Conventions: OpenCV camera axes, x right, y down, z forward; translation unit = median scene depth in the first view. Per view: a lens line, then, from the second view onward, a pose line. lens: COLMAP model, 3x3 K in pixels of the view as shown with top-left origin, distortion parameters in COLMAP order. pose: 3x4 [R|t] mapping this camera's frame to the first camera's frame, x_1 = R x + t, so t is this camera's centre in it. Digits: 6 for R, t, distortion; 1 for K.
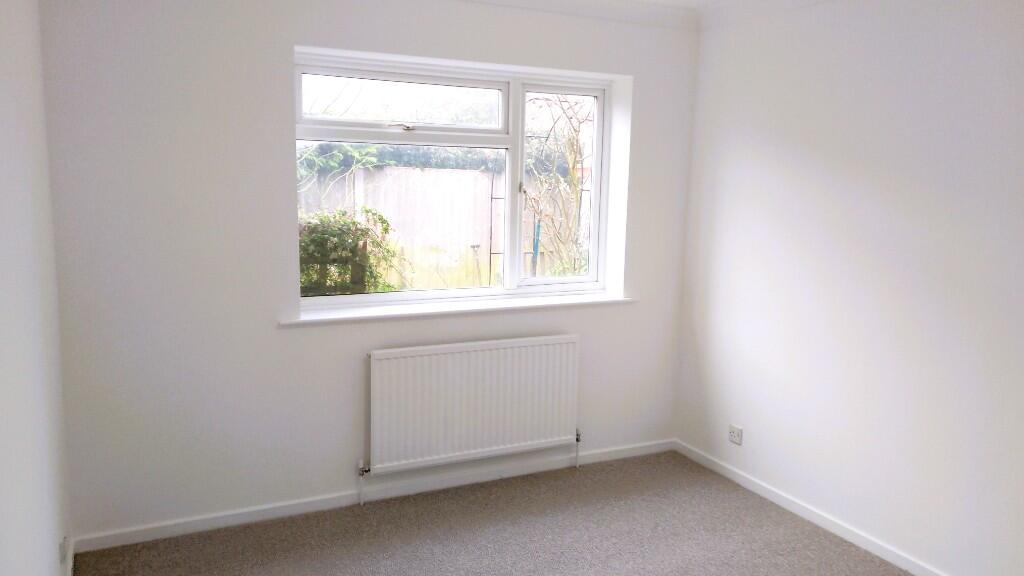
lens RADIAL K [[776.2, 0, 511.9], [0, 776.2, 291.1], [0, 0, 1]] dist [0.009443, 0.002241]
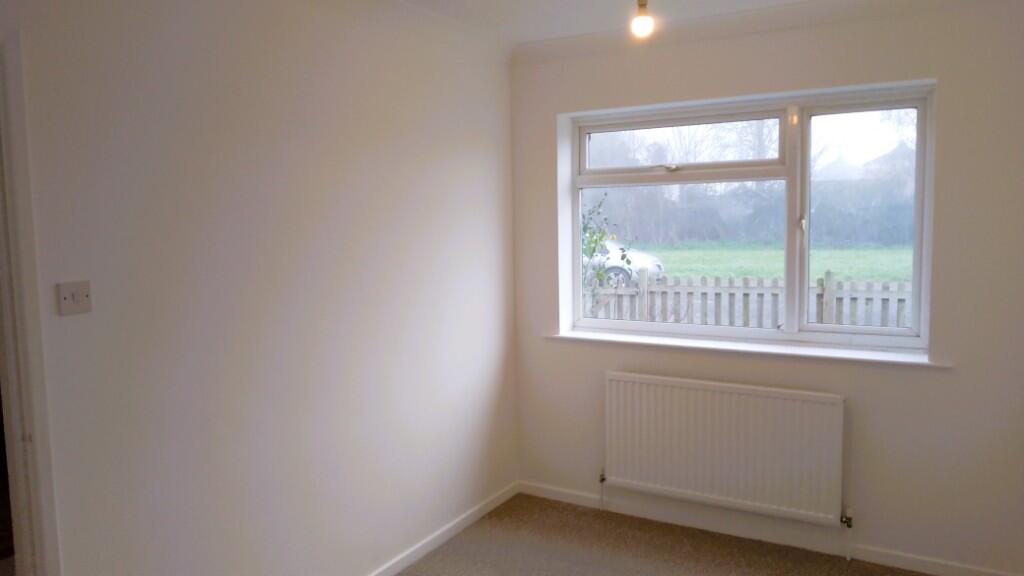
lens RADIAL K [[729.2, 0, 512.5], [0, 729.2, 284.6], [0, 0, 1]] dist [0.002003, -0.001190]
pose [[0.559210, 0.045687, -0.827766, 0.556943], [-0.090297, 0.995897, -0.006035, -0.027139], [0.824094, 0.078120, 0.561041, 0.268575]]
